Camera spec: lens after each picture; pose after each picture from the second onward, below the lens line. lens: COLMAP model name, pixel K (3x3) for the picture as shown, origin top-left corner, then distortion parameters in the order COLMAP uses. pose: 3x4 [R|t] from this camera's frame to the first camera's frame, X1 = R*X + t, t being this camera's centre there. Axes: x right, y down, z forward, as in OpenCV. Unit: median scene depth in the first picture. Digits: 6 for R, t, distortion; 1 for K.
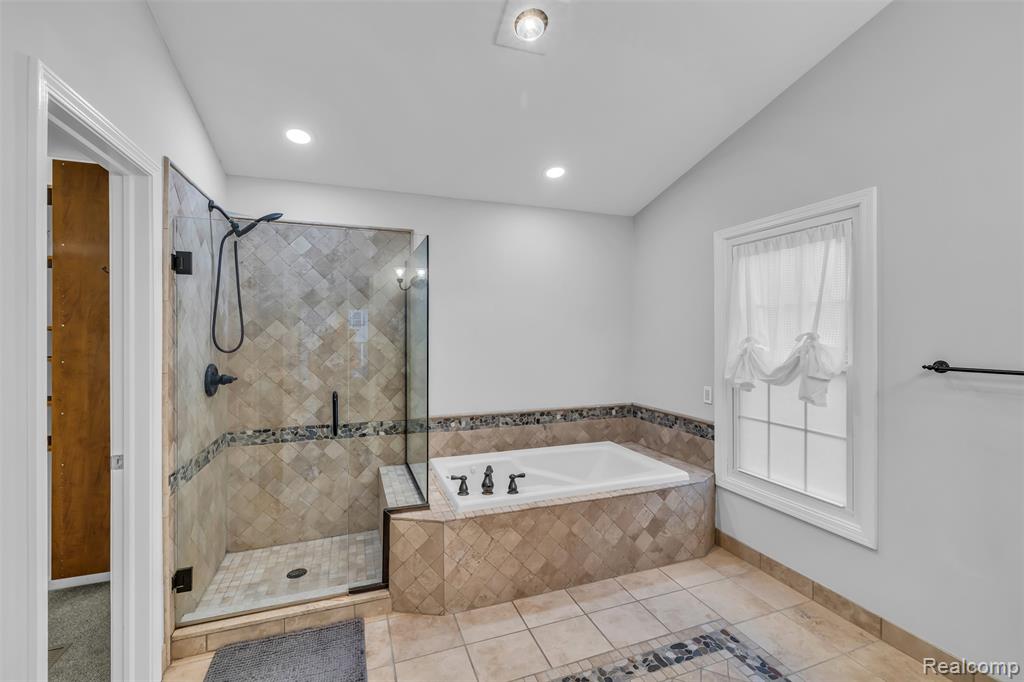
lens RADIAL K [[433.0, 0, 508.7], [0, 433.0, 335.5], [0, 0, 1]] dist [0.000514, -0.000229]
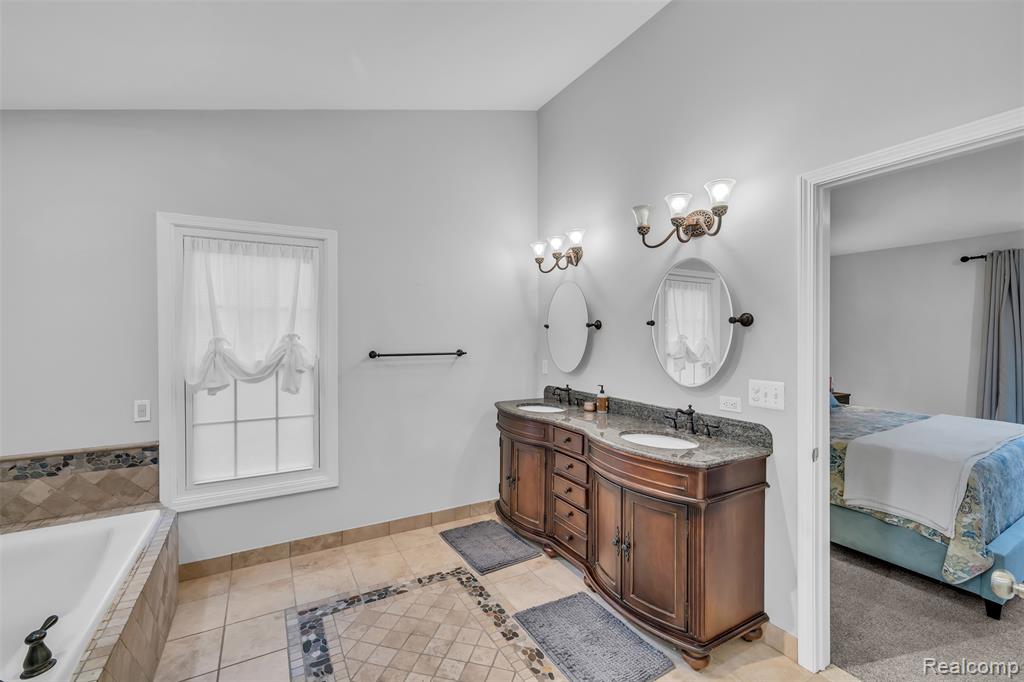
lens RADIAL K [[433.0, 0, 508.7], [0, 433.0, 335.5], [0, 0, 1]] dist [0.000514, -0.000229]
pose [[-0.168112, -0.002648, 0.985764, -0.479865], [0.003151, 0.999990, 0.003223, -0.002745], [-0.985763, 0.003648, -0.168102, 0.503632]]
